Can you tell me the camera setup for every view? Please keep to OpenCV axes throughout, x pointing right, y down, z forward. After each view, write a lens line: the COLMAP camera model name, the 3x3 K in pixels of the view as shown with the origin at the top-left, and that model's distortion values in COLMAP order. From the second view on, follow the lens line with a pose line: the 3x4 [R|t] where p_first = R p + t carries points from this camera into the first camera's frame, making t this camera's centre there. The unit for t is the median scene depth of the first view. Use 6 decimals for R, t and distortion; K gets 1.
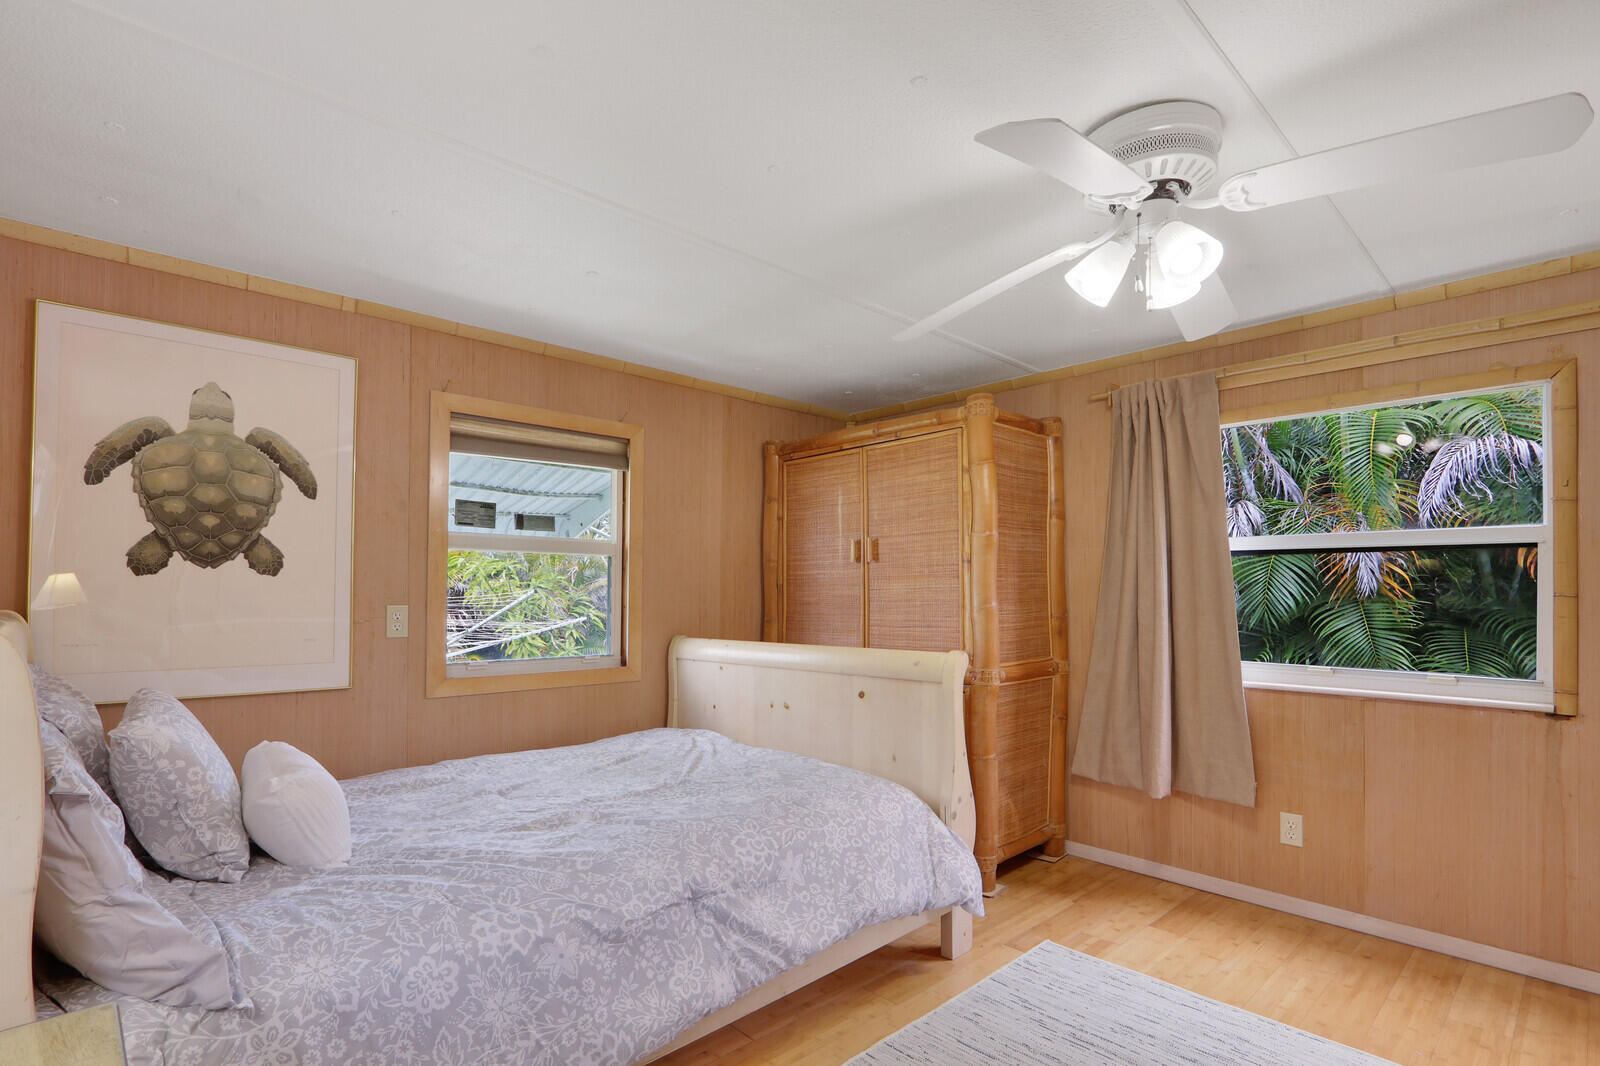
lens RADIAL K [[786.7, 0, 801.7], [0, 786.7, 579.7], [0, 0, 1]] dist [-0.019979, -0.000148]
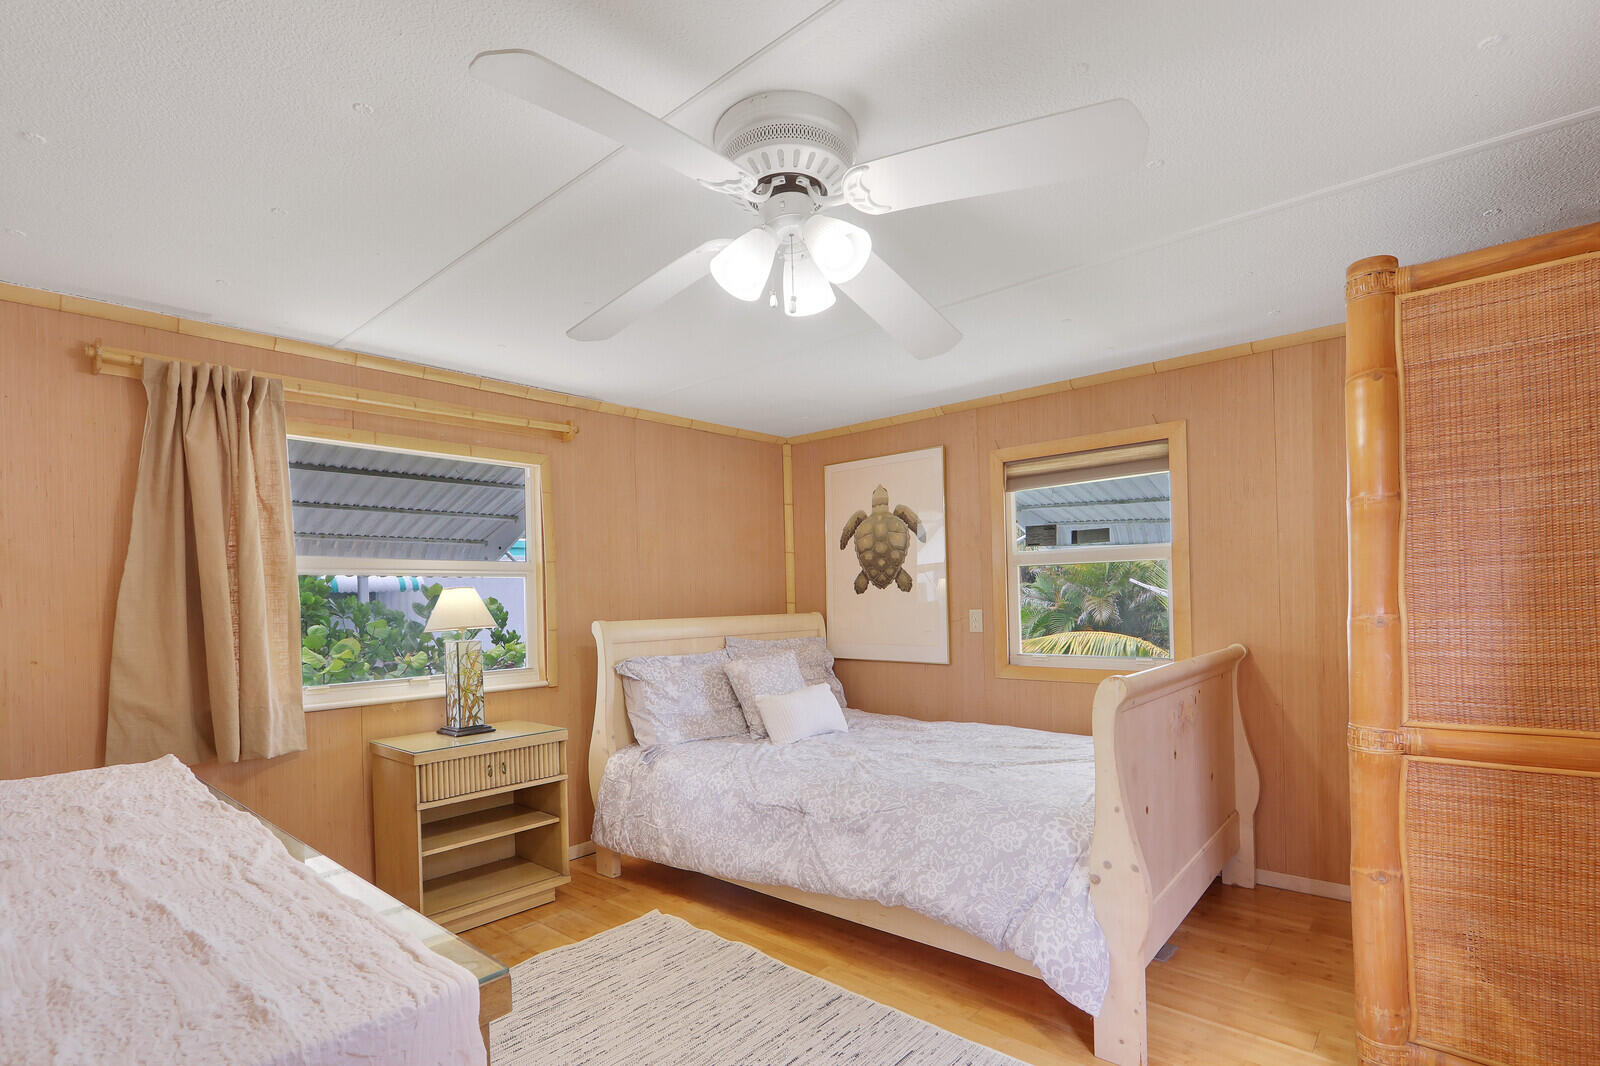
lens RADIAL K [[763.5, 0, 802.1], [0, 763.5, 599.3], [0, 0, 1]] dist [-0.001613, -0.000119]
pose [[0.084417, -0.004194, -0.996422, 0.954692], [0.040074, 0.999196, -0.000811, 0.003227], [0.995624, -0.039862, 0.084517, 0.652131]]
